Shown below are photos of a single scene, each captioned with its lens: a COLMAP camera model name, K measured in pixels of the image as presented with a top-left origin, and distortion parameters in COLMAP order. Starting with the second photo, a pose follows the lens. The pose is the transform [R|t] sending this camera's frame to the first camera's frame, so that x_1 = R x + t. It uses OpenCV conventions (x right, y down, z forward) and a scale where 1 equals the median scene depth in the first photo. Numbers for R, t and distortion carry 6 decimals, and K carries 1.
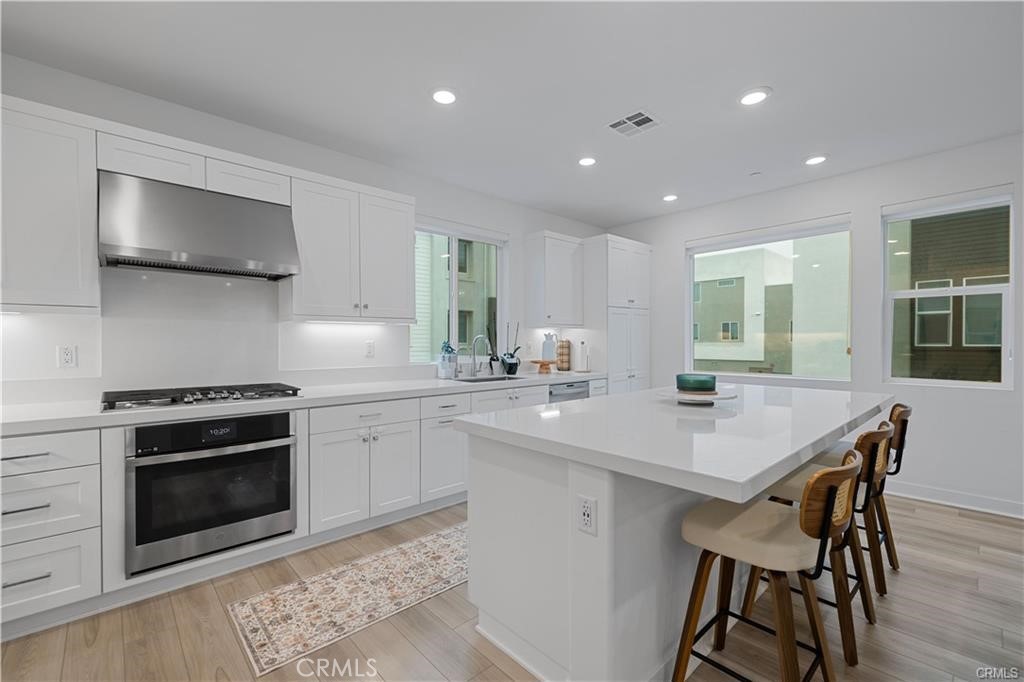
lens RADIAL K [[434.4, 0, 507.3], [0, 434.4, 346.7], [0, 0, 1]] dist [0.001766, 0.000608]
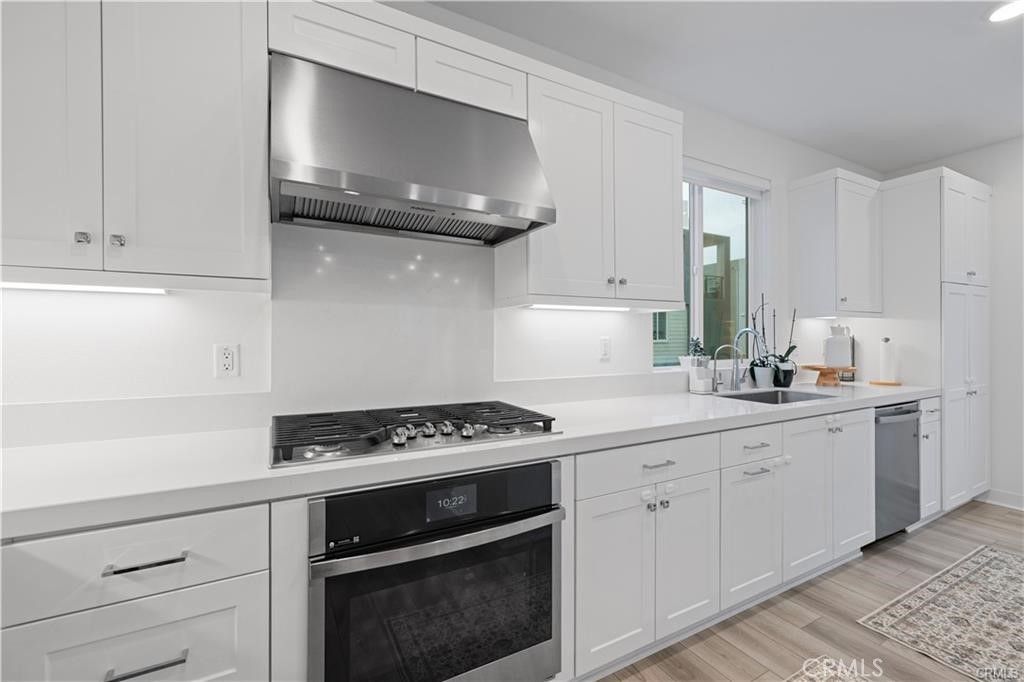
lens RADIAL K [[434.4, 0, 511.9], [0, 434.4, 338.8], [0, 0, 1]] dist [0.001766, 0.000608]
pose [[0.971698, 0.000807, -0.236226, -0.370943], [-0.003000, 0.999956, -0.008923, -0.004885], [0.236208, 0.009379, 0.971657, 0.391922]]
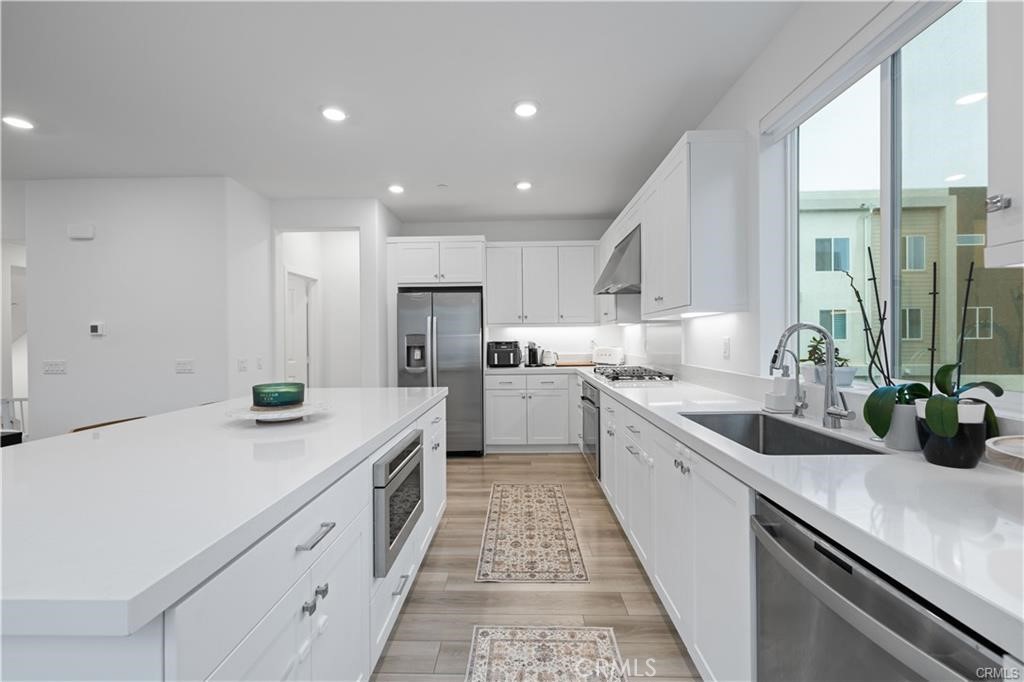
lens RADIAL K [[434.4, 0, 513.1], [0, 434.4, 339.4], [0, 0, 1]] dist [0.001766, 0.000608]
pose [[-0.690675, 0.011358, -0.723076, 0.599661], [0.004306, 0.999924, 0.011594, -0.027102], [0.723153, 0.004894, -0.690671, 1.561578]]
